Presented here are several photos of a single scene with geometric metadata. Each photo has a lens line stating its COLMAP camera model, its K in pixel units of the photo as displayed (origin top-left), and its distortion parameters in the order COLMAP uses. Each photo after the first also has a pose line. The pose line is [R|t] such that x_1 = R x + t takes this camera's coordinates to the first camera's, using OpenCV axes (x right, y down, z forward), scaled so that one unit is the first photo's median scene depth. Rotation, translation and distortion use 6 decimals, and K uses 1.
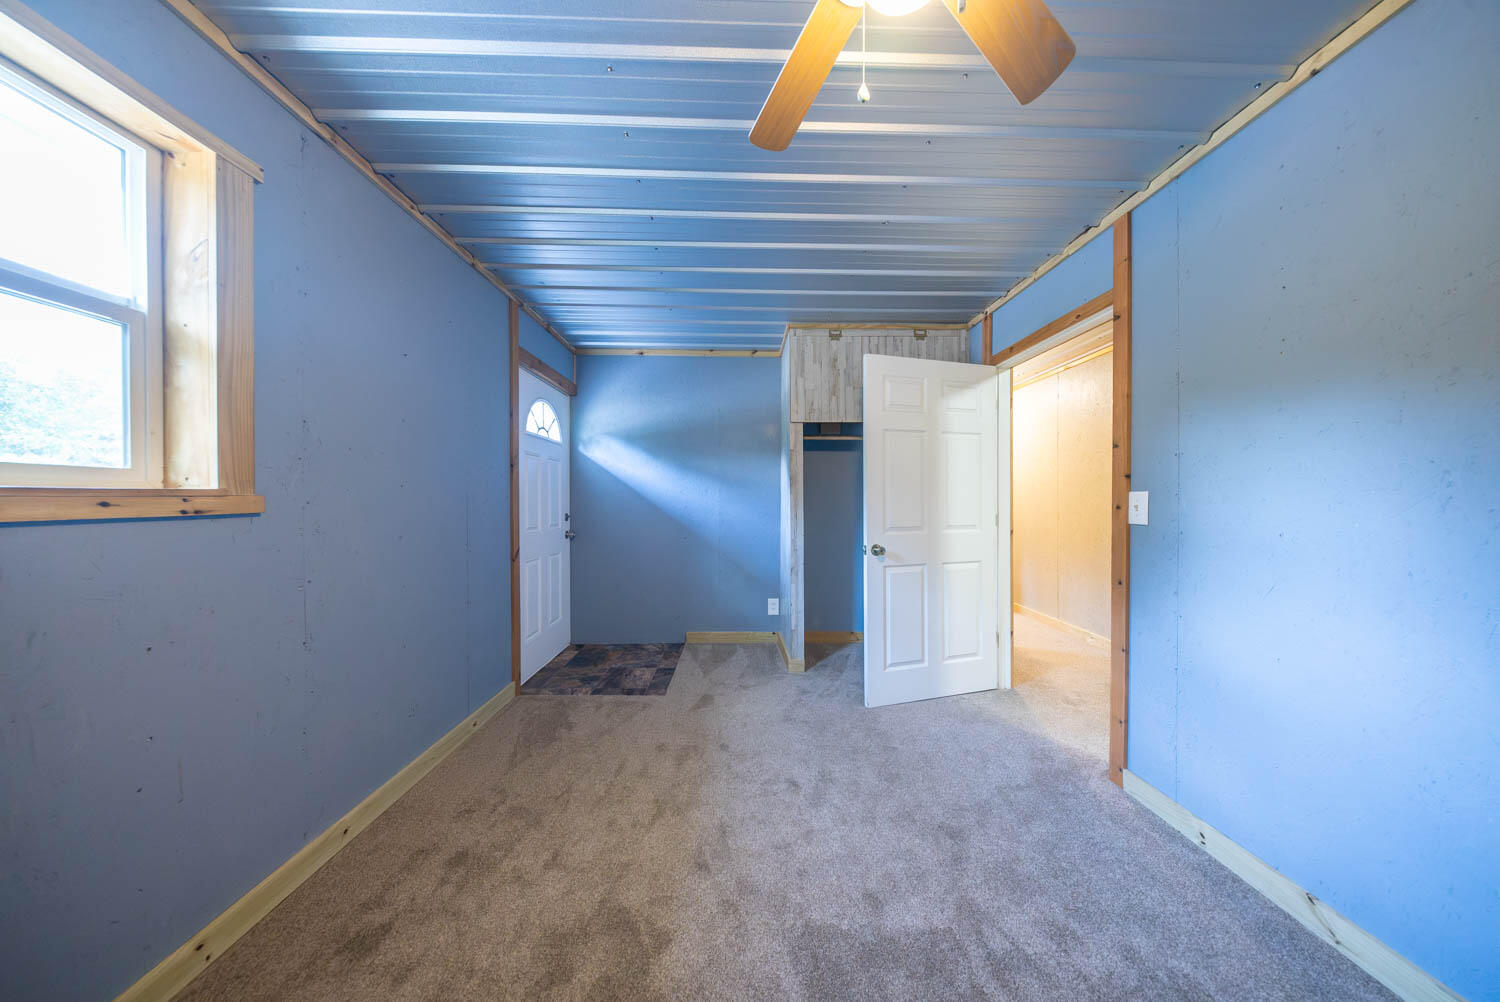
lens RADIAL K [[442.7, 0, 750.3], [0, 442.7, 497.6], [0, 0, 1]] dist [0.001913, -0.000133]
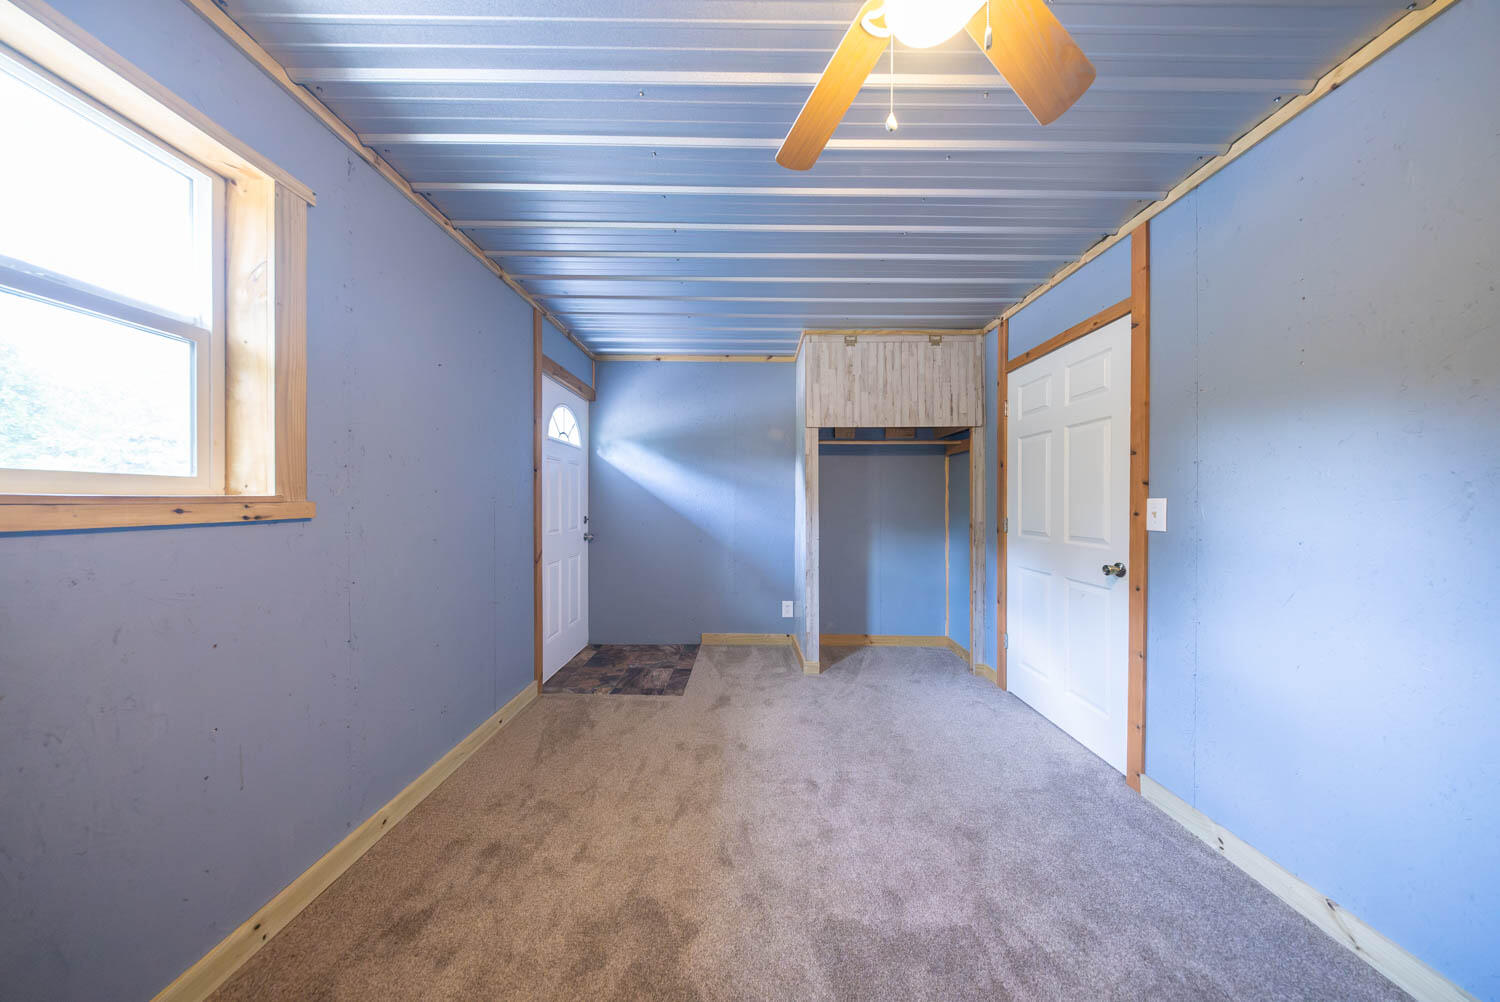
lens RADIAL K [[442.7, 0, 750.7], [0, 442.7, 498.5], [0, 0, 1]] dist [0.001913, -0.000133]
pose [[0.999794, 0.002832, -0.020077, -0.032377], [-0.002857, 0.999995, -0.001209, -0.012097], [0.020074, 0.001266, 0.999798, -0.031742]]
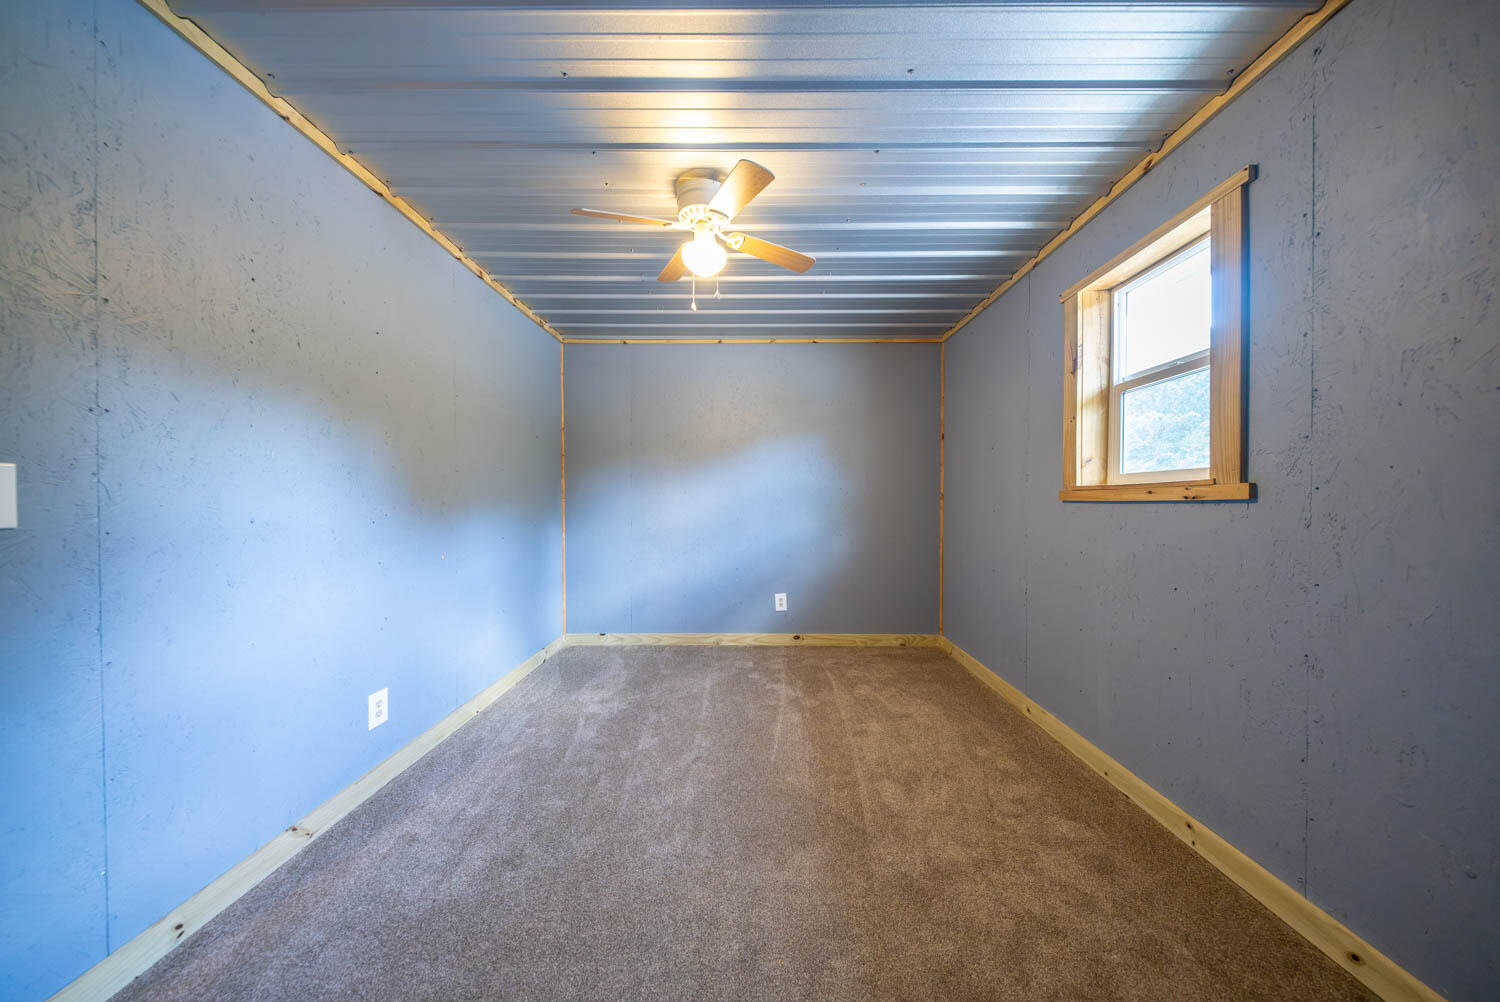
lens RADIAL K [[442.7, 0, 751.7], [0, 442.7, 506.0], [0, 0, 1]] dist [0.001913, -0.000133]
pose [[-0.999630, -0.000381, 0.027184, 0.022085], [-0.000290, 0.999994, 0.003331, 0.041878], [-0.027185, 0.003322, -0.999625, 1.849945]]
